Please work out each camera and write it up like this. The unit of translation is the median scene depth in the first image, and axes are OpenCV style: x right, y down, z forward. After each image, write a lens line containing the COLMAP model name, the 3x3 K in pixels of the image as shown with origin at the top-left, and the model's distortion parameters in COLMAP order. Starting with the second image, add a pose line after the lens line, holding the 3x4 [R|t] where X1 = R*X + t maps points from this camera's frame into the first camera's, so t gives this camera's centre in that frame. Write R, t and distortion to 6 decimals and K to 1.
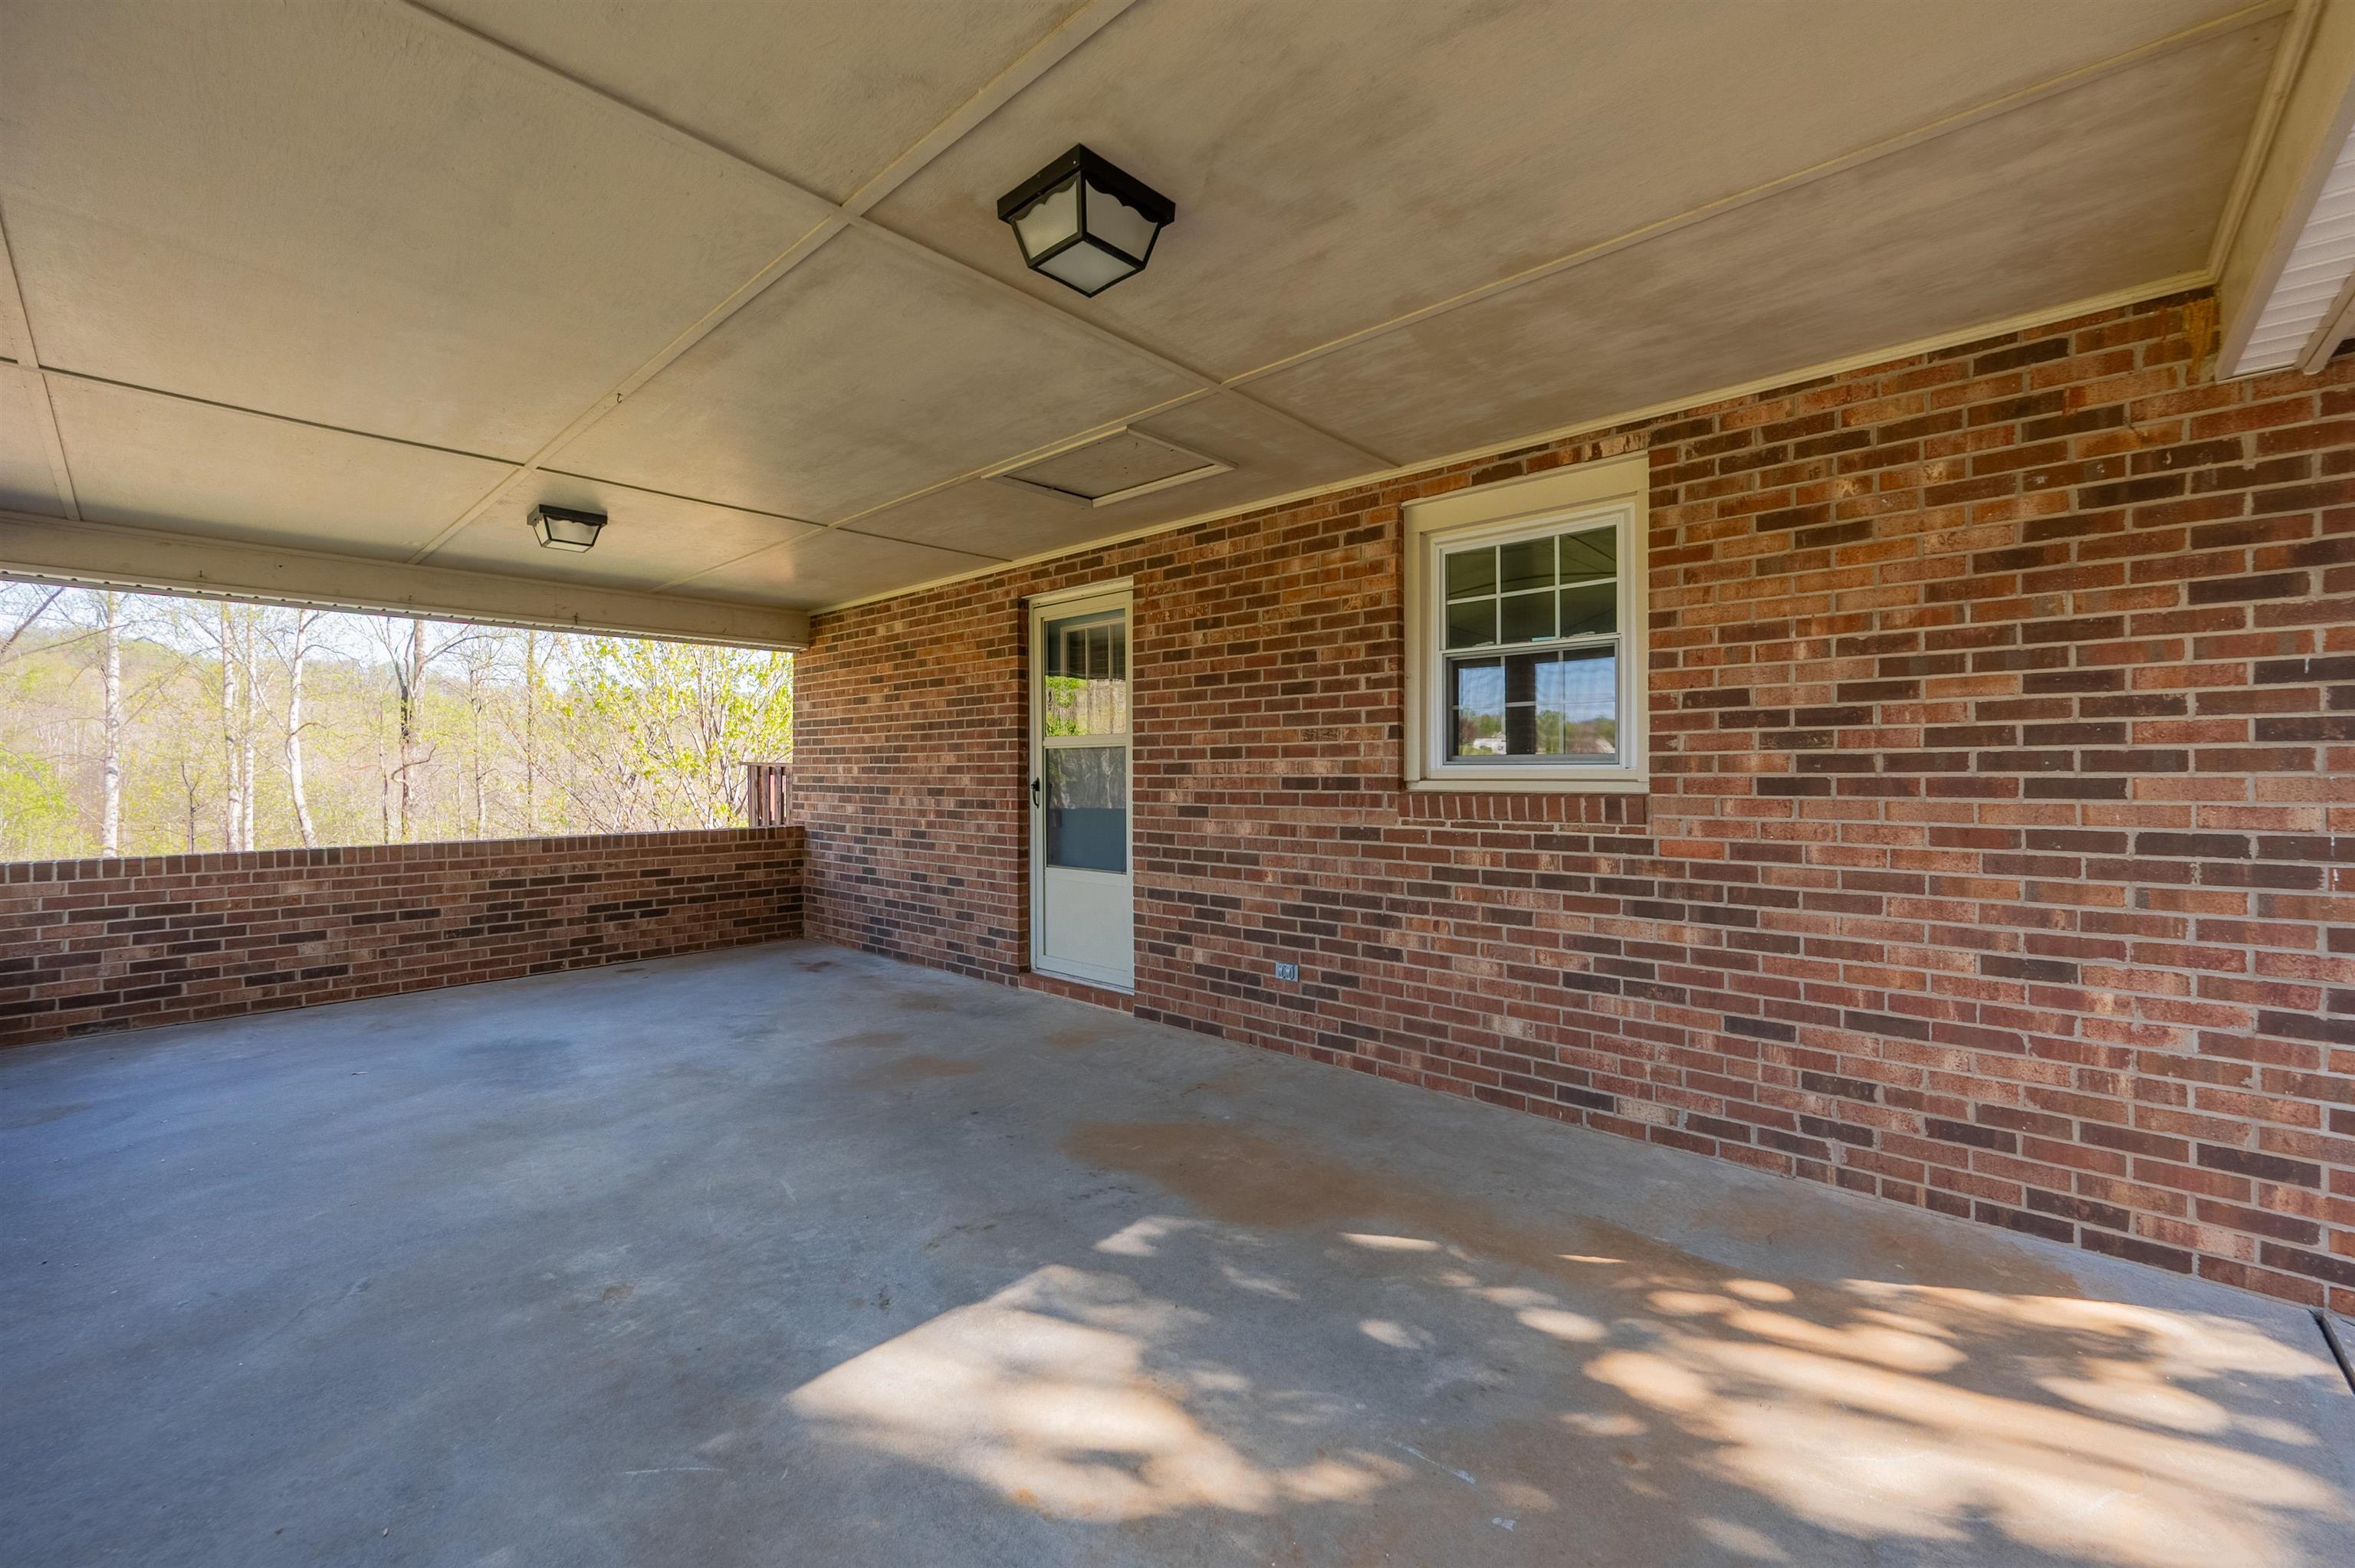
lens RADIAL K [[947.2, 0, 1176.7], [0, 947.2, 771.7], [0, 0, 1]] dist [-0.000948, 0.000217]
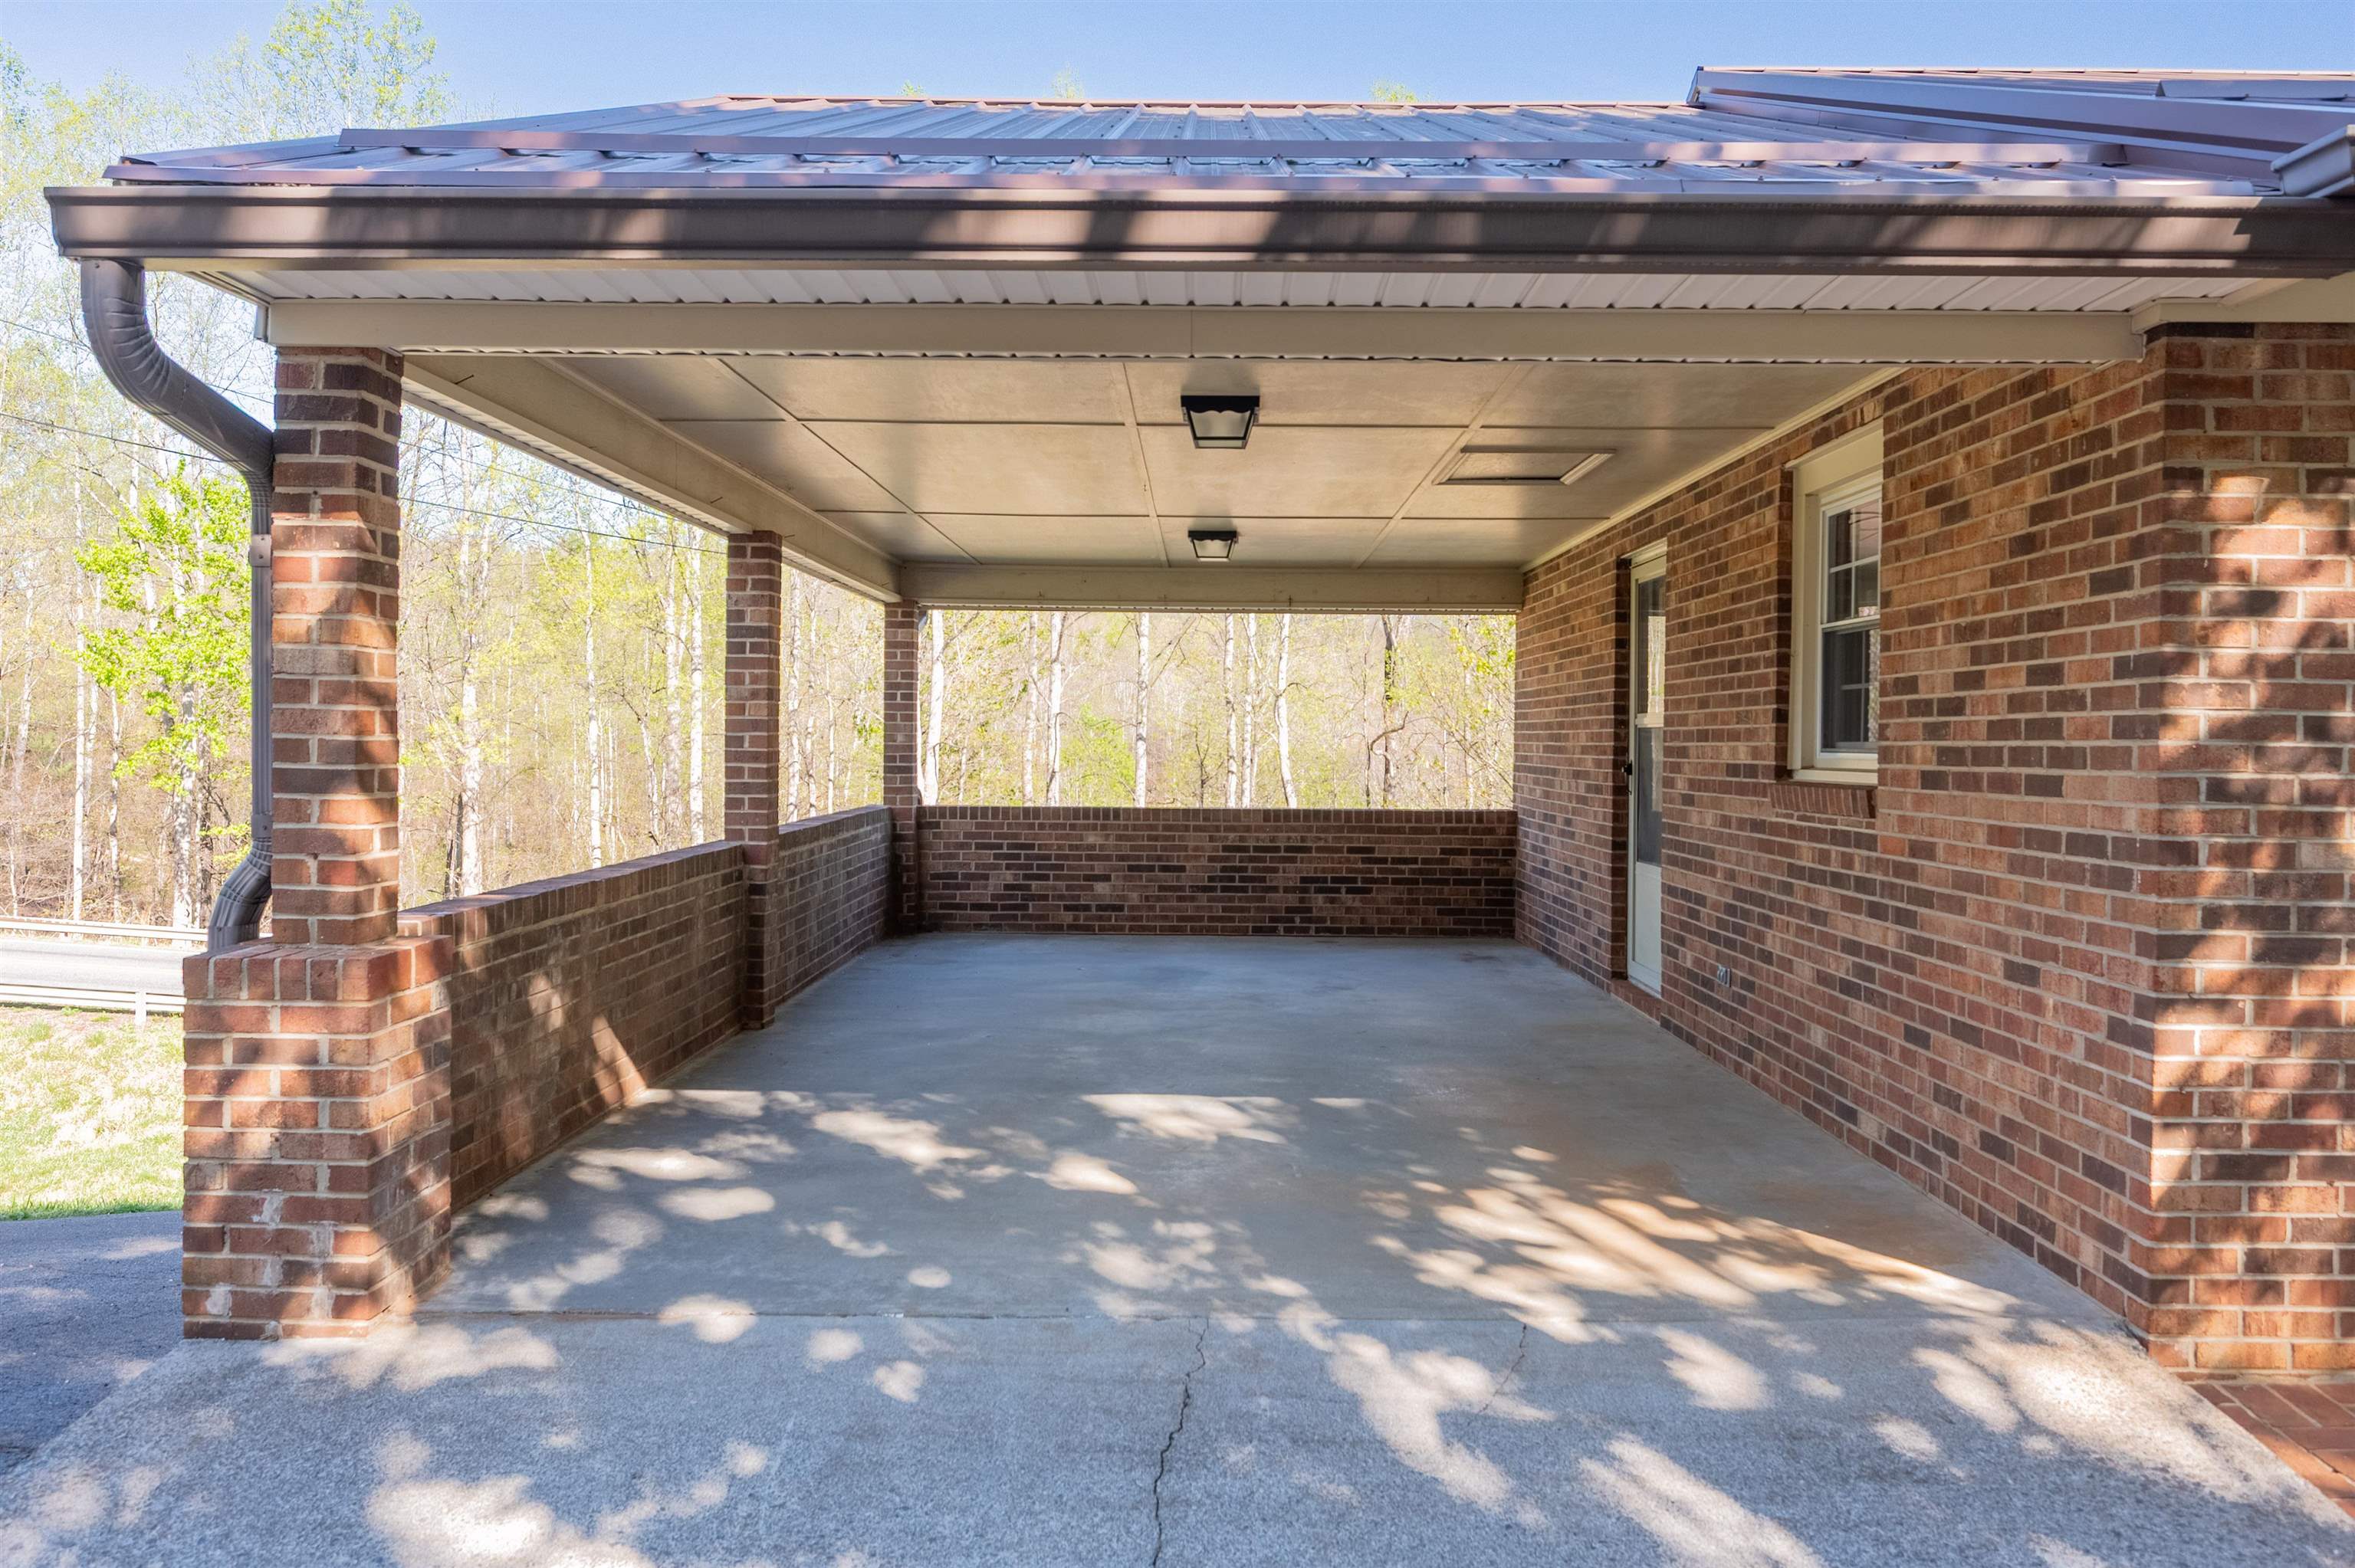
lens RADIAL K [[1673.4, 0, 1192.9], [0, 1673.4, 755.2], [0, 0, 1]] dist [0.001475, 0.003692]
pose [[0.669923, 0.015837, -0.742262, 0.914924], [-0.012305, 0.999872, 0.010227, -0.011398], [0.742329, 0.002282, 0.670032, -0.437848]]
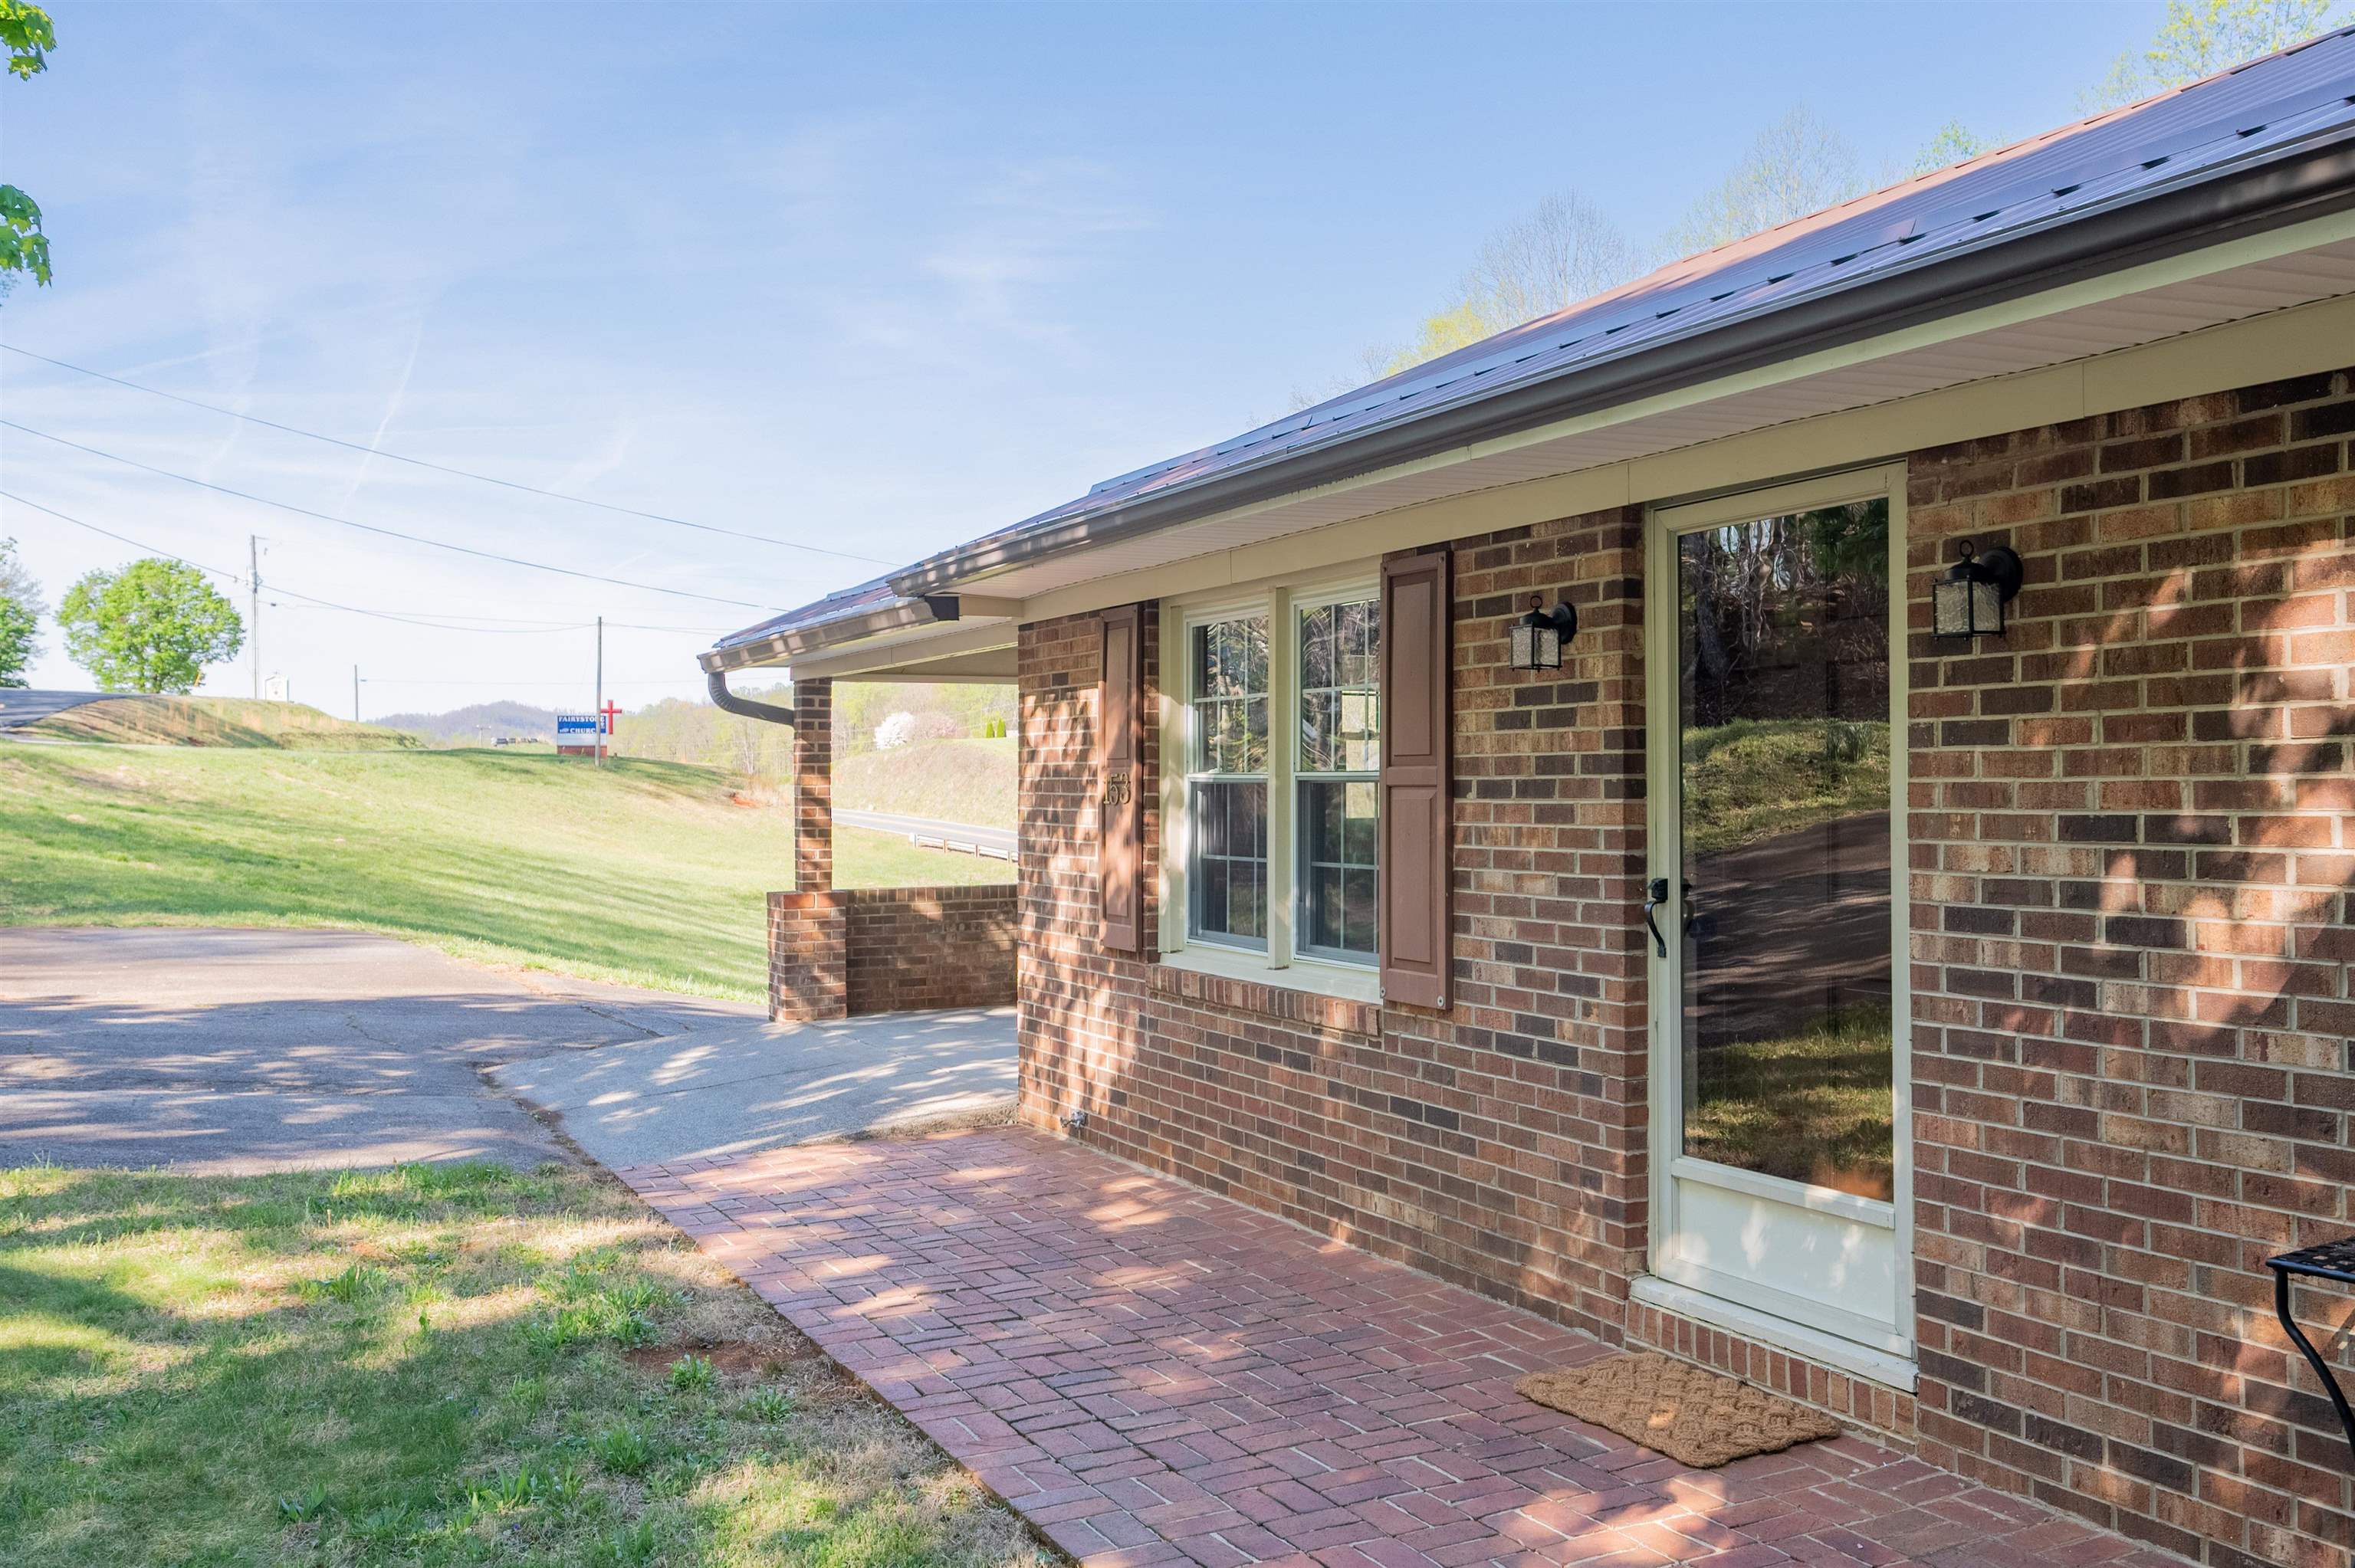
lens RADIAL K [[2056.1, 0, 1200.7], [0, 2056.1, 799.9], [0, 0, 1]] dist [0.012663, -0.017429]
pose [[-0.354121, 0.011686, -0.935127, 2.580865], [0.006771, 0.999928, 0.009932, -0.059452], [0.935175, -0.002815, -0.354174, 1.426749]]
